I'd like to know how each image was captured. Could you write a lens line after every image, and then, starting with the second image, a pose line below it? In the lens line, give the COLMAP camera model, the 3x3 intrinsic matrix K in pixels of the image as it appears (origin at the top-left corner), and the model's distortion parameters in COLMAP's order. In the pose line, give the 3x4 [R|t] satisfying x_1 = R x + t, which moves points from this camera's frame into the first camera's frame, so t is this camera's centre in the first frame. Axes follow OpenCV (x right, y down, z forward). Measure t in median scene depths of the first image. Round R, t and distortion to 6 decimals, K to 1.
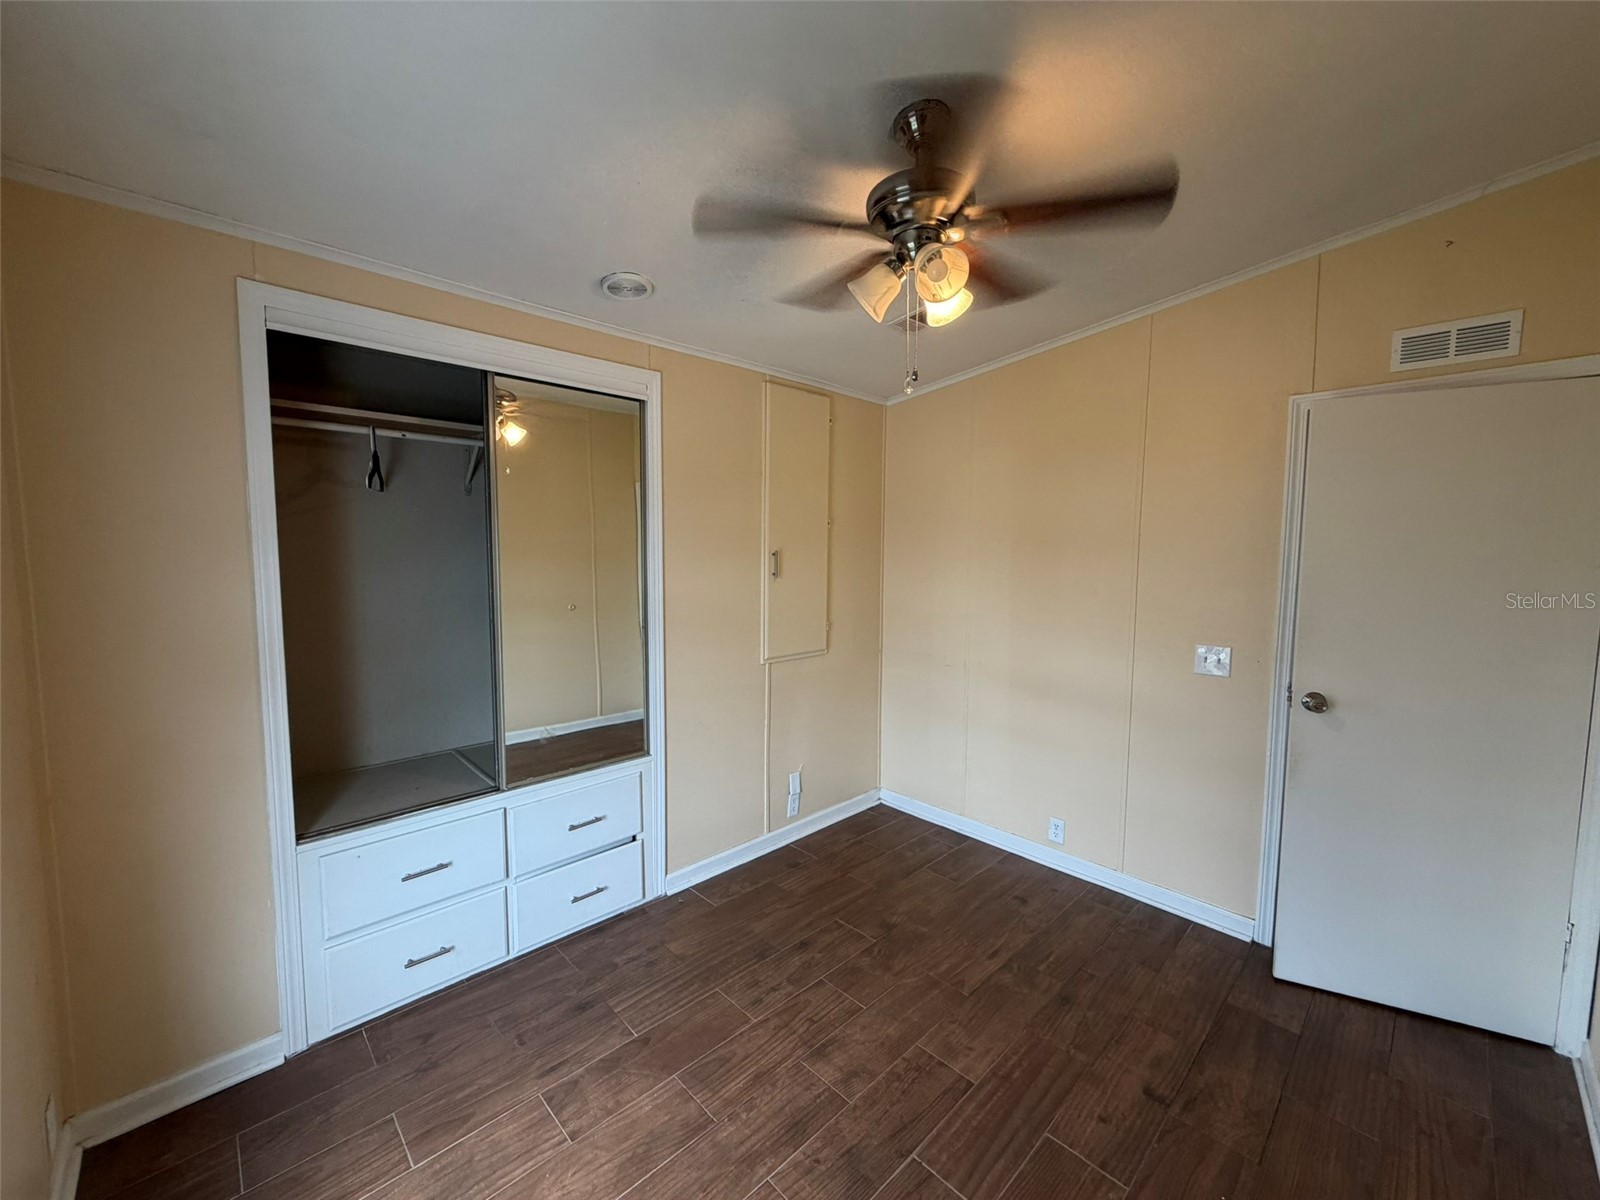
lens RADIAL K [[638.3, 0, 795.9], [0, 638.3, 597.1], [0, 0, 1]] dist [0.007980, -0.000123]
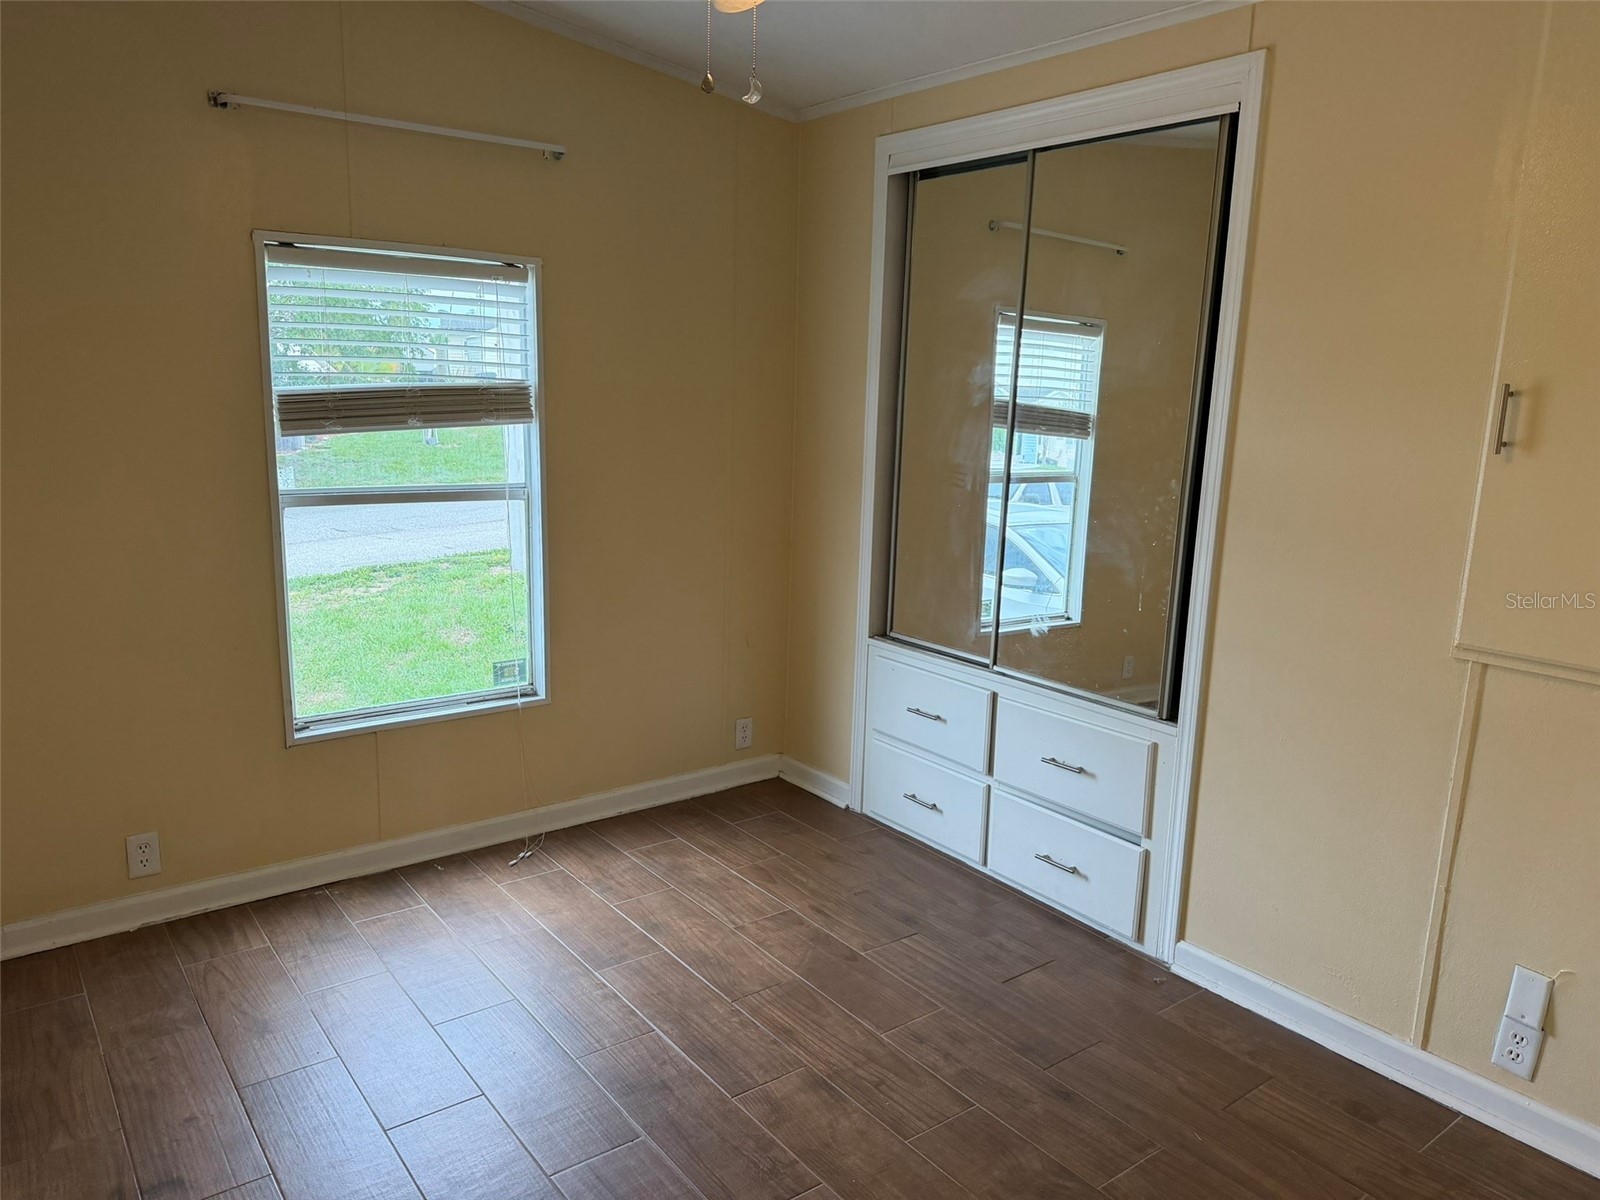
lens RADIAL K [[1094.6, 0, 797.3], [0, 1094.6, 601.5], [0, 0, 1]] dist [0.033911, -0.060749]
pose [[-0.104109, 0.174707, -0.979101, 0.999242], [-0.118820, 0.975215, 0.186647, -0.022298], [0.987443, 0.135768, -0.080770, 0.890321]]
